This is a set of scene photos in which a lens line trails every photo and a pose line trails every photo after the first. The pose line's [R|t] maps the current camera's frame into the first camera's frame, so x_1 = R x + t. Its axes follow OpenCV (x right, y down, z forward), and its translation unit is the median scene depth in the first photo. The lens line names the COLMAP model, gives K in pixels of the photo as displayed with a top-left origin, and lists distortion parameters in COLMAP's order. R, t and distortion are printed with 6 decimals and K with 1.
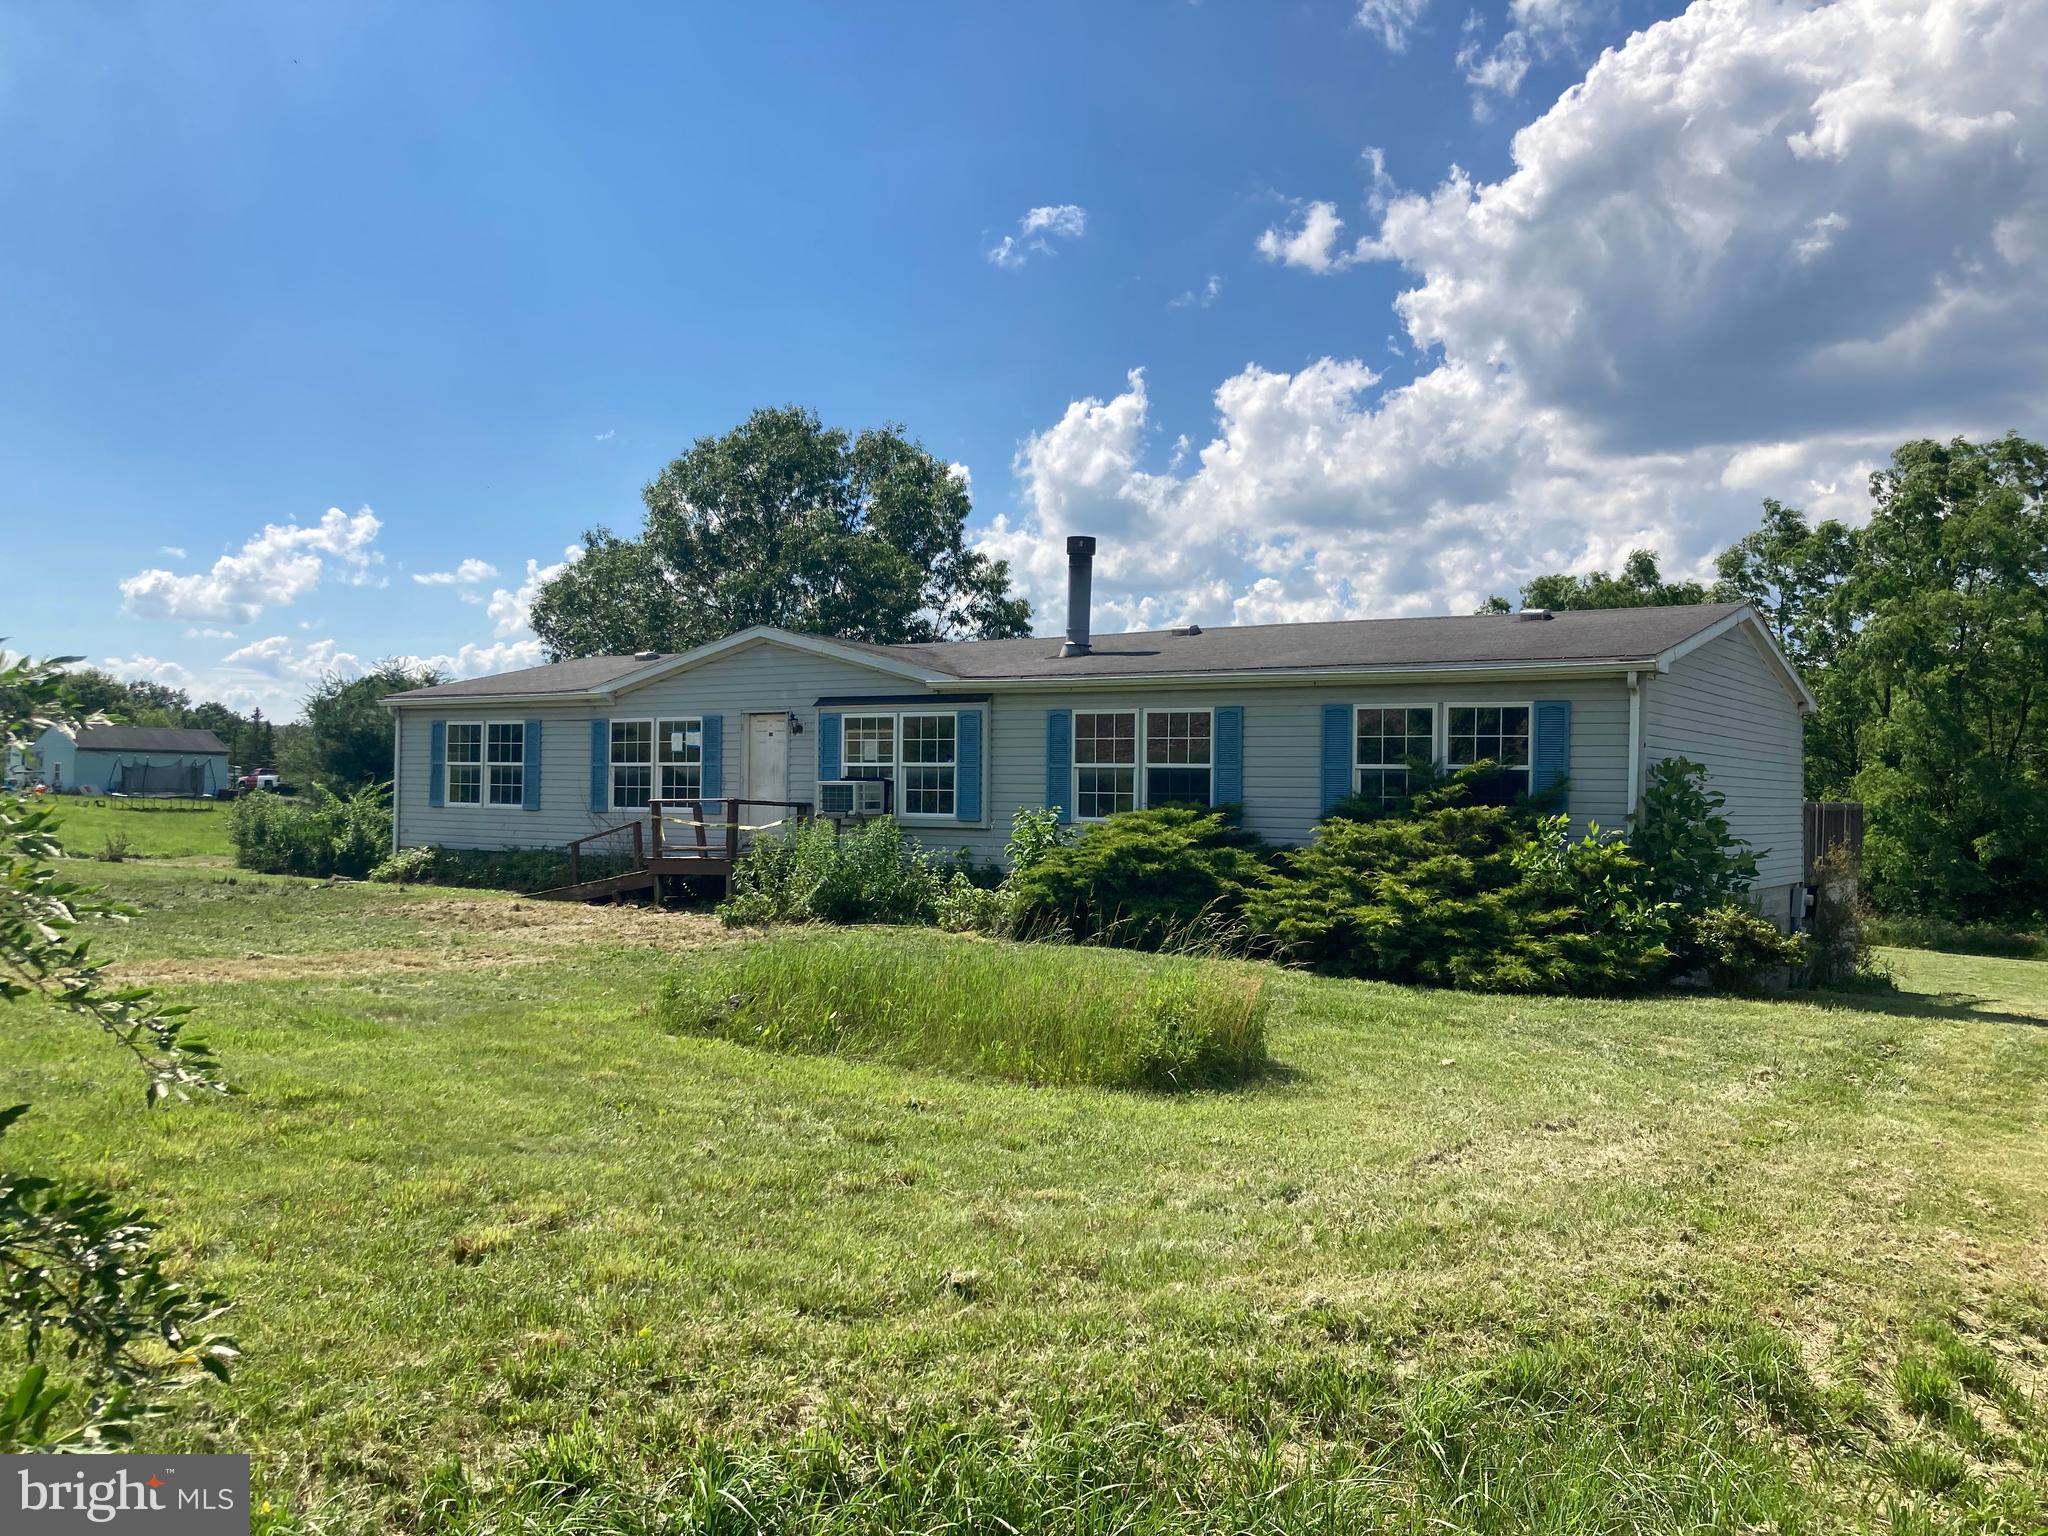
lens RADIAL K [[1707.4, 0, 1033.7], [0, 1707.4, 735.3], [0, 0, 1]] dist [-0.004486, -0.007093]
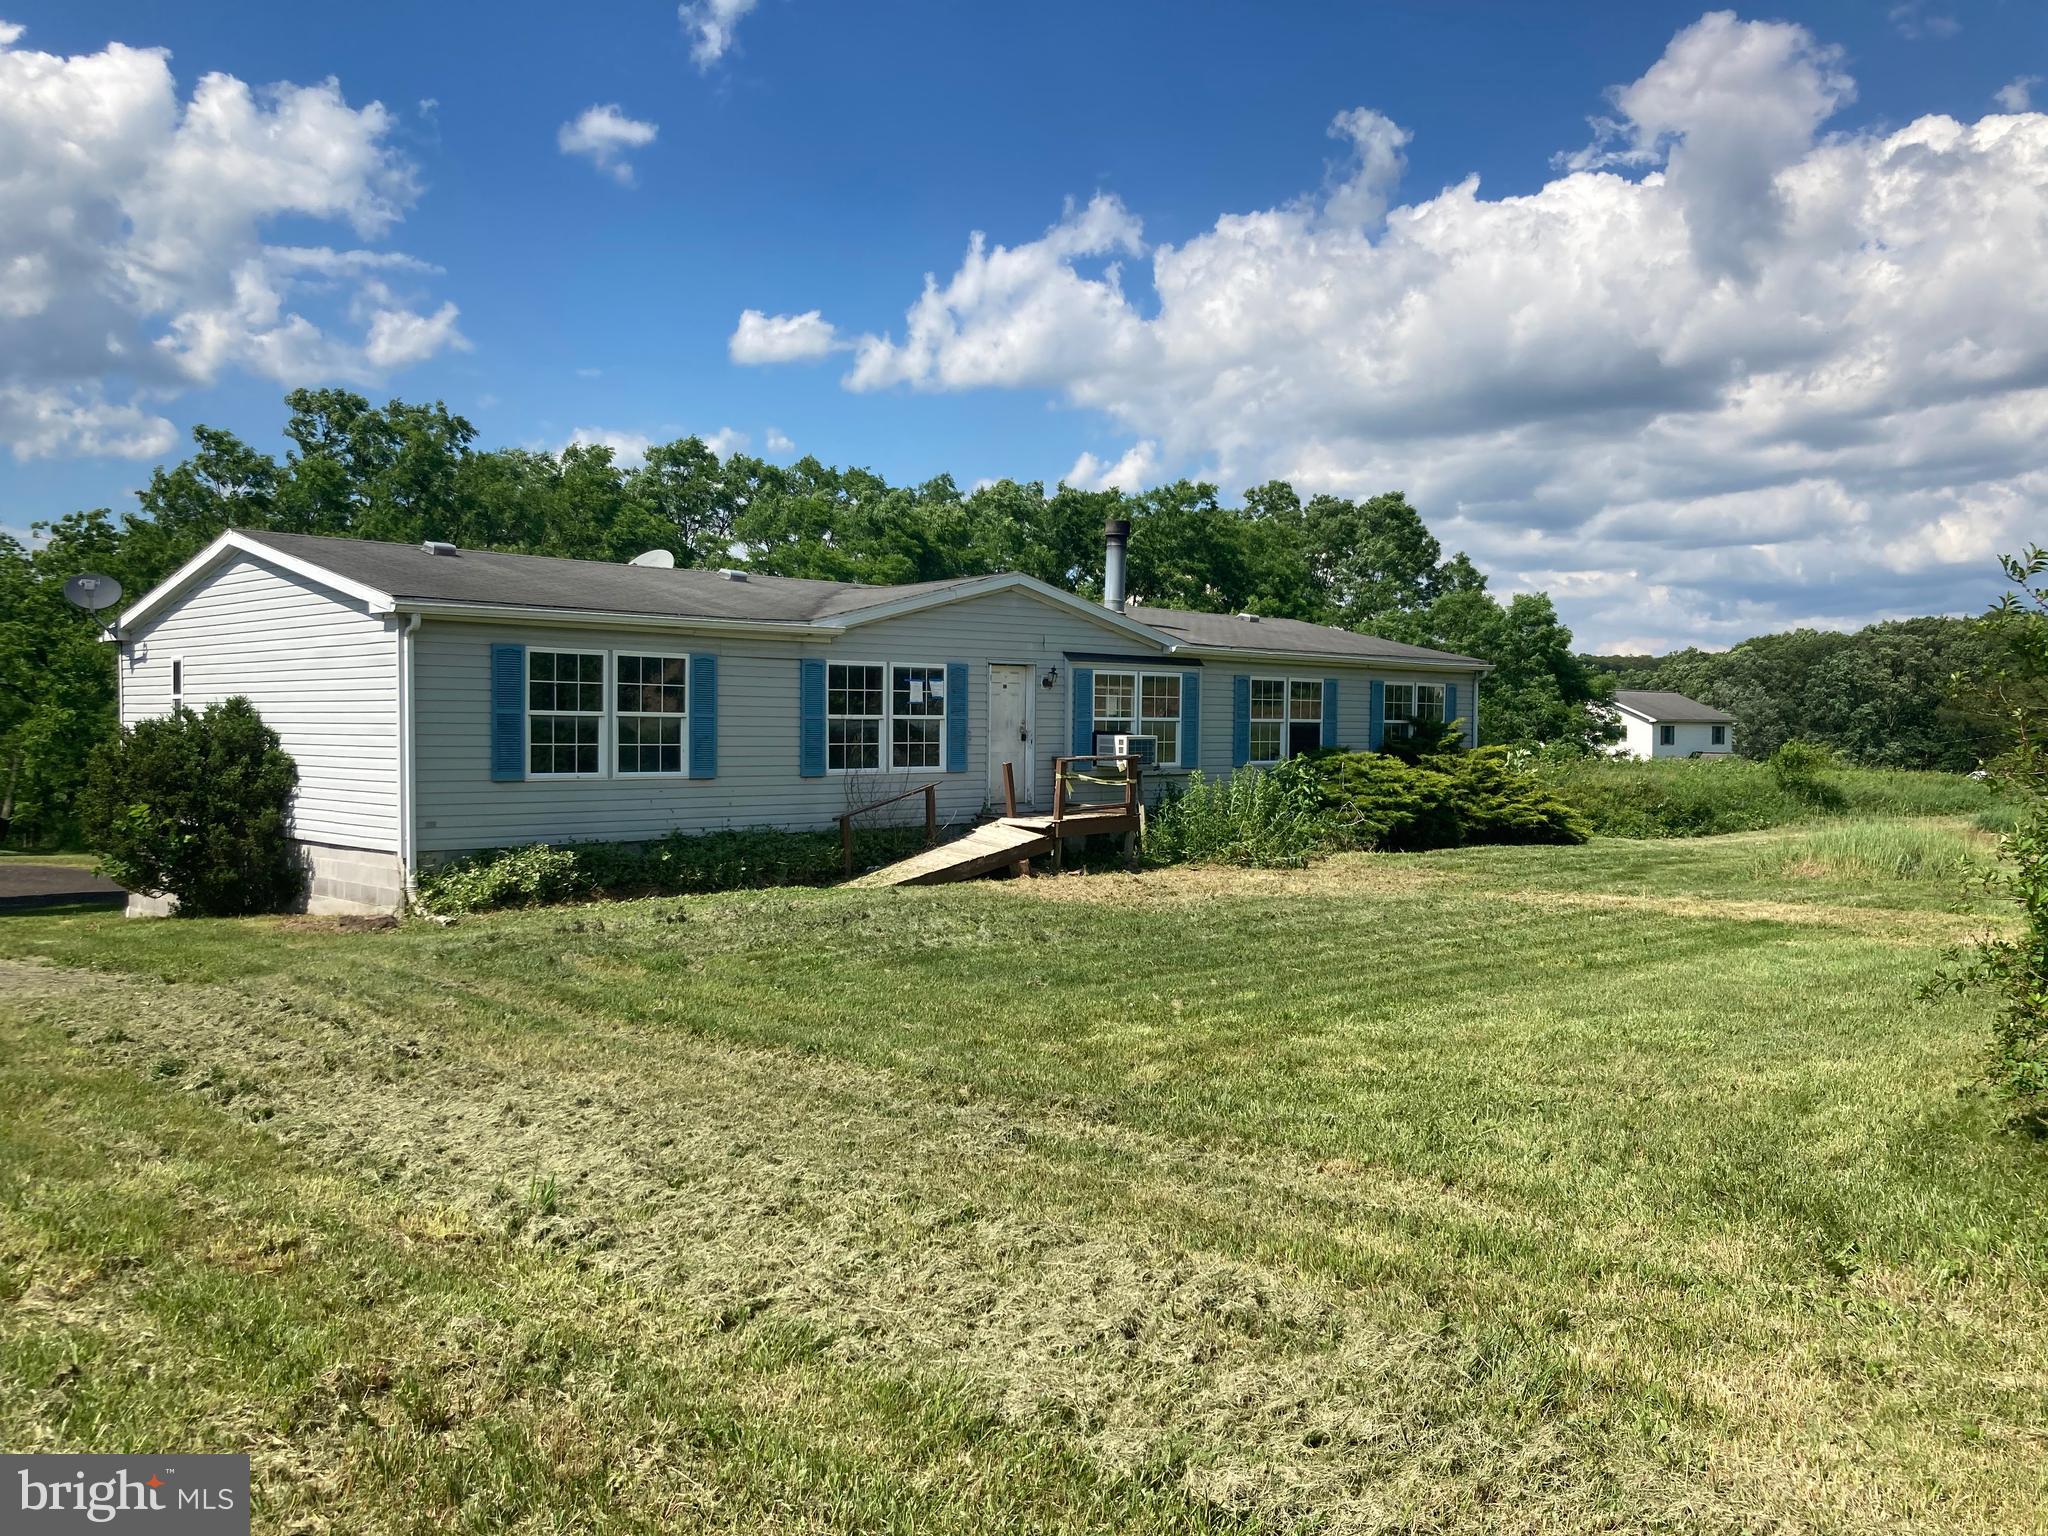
lens RADIAL K [[1707.4, 0, 1033.7], [0, 1707.4, 735.3], [0, 0, 1]] dist [-0.004486, -0.007093]
pose [[0.181527, -0.011078, 0.983323, -1.049891], [-0.026758, 0.999511, 0.016200, 0.010515], [-0.983022, -0.029253, 0.181142, 0.782879]]
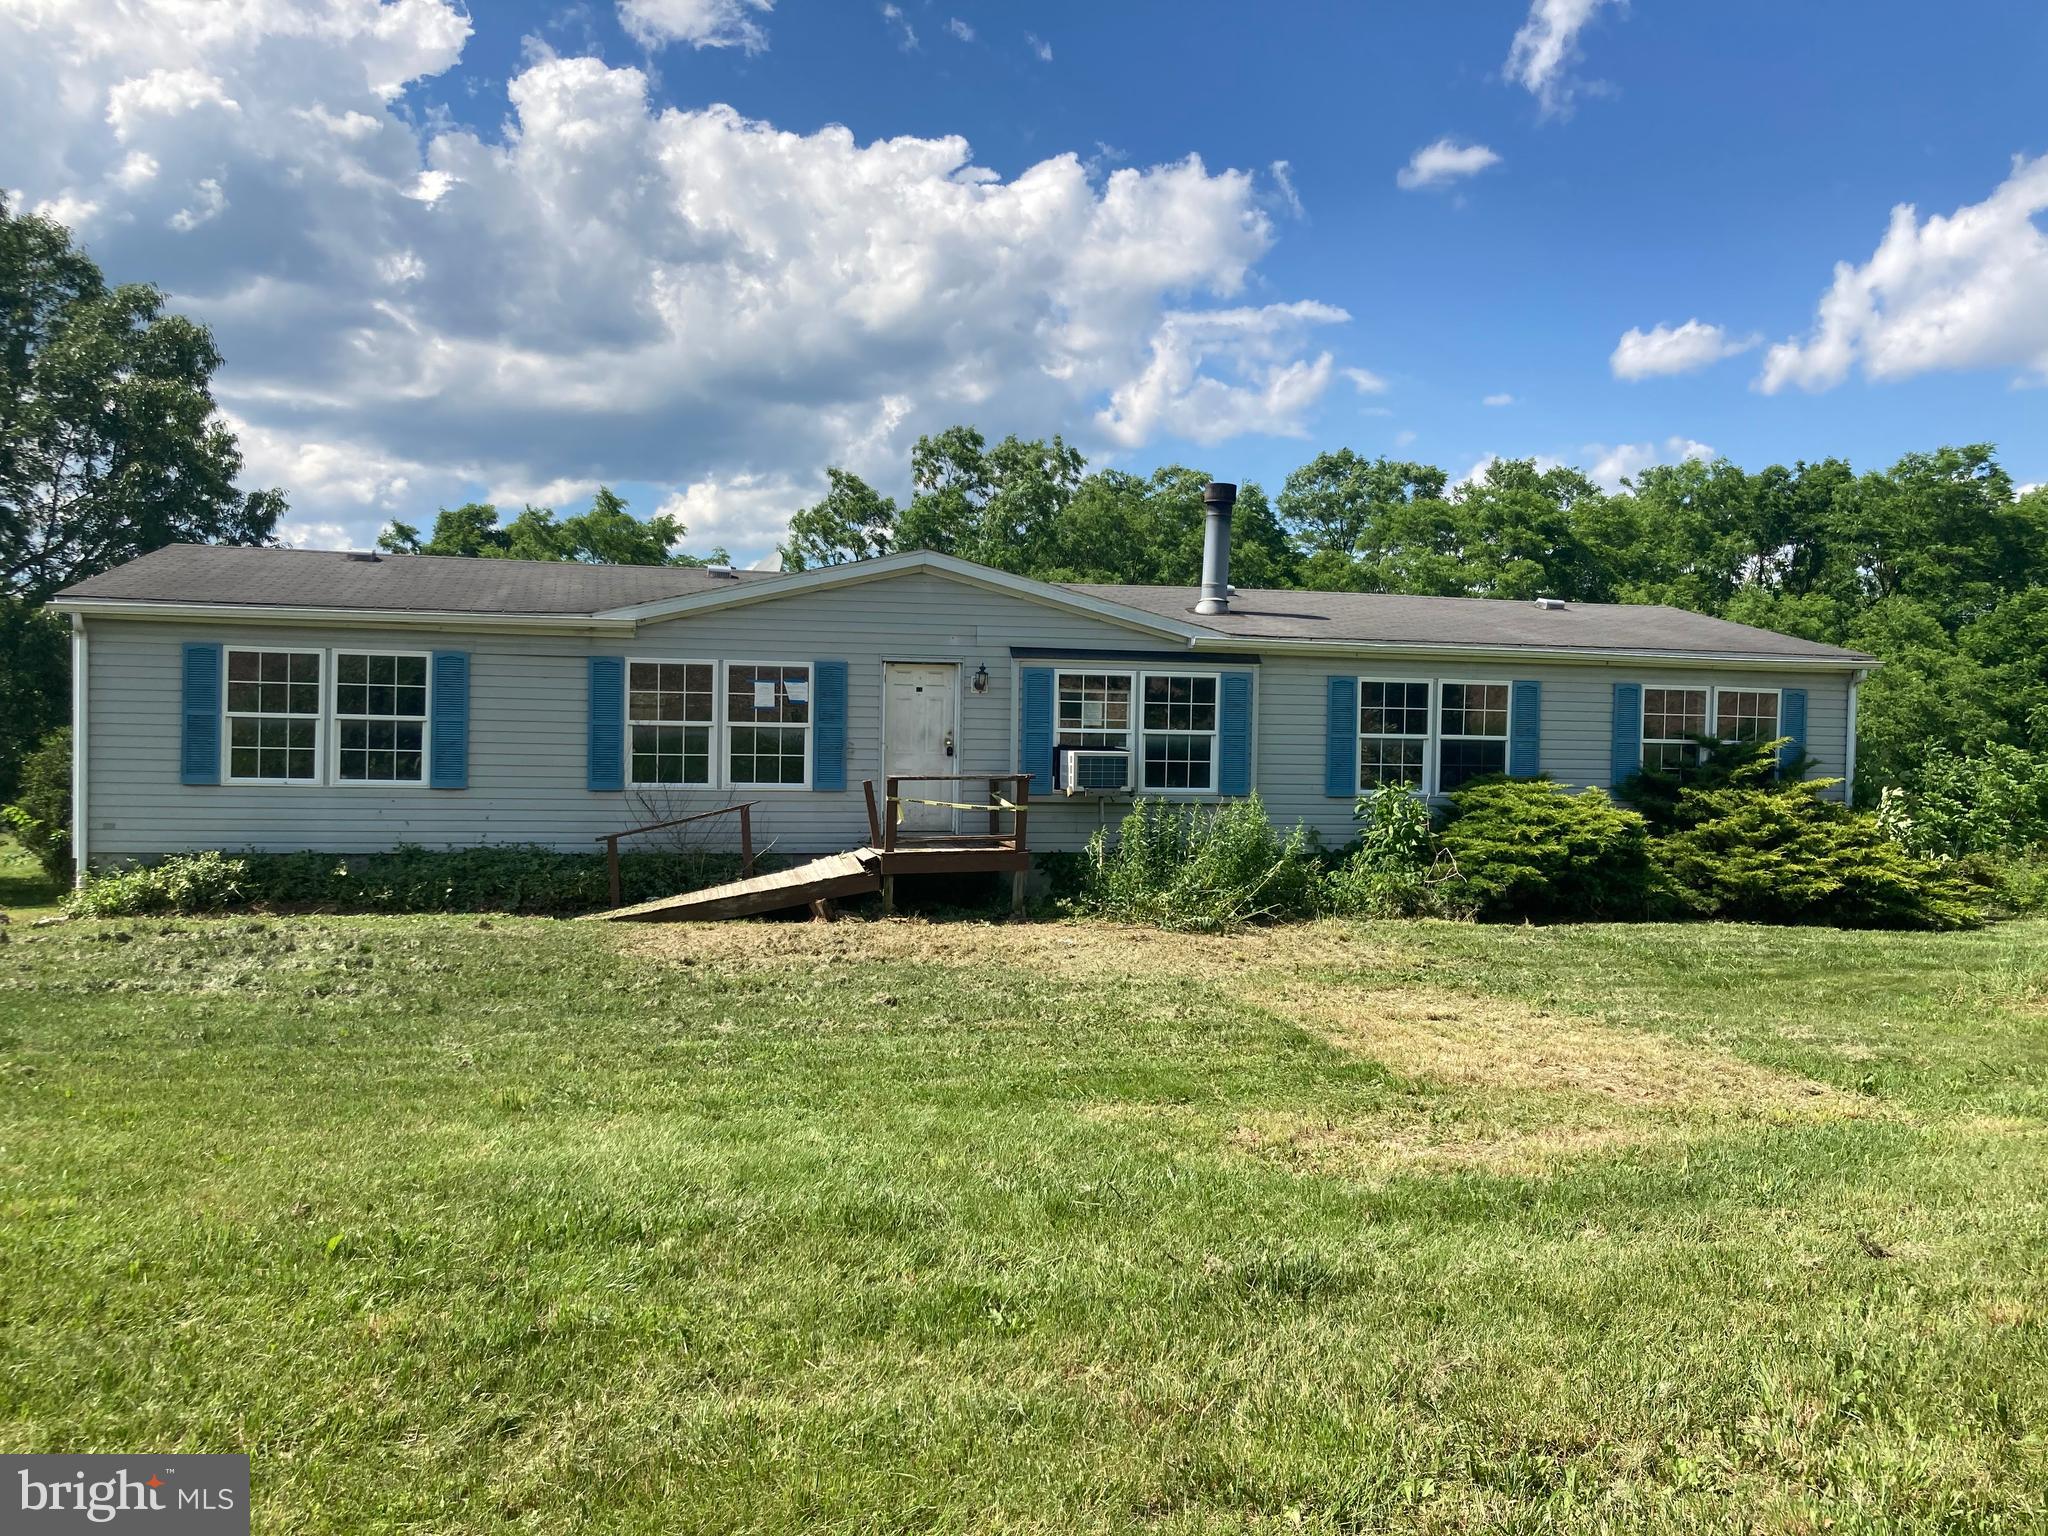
lens RADIAL K [[1621.0, 0, 1024.0], [0, 1621.0, 768.0], [0, 0, 1]] dist [0.006587, -0.000516]
pose [[0.676511, -0.007821, 0.736391, -0.648949], [-0.029557, 0.998850, 0.037761, 0.005828], [-0.735839, -0.047311, 0.675501, 0.441832]]
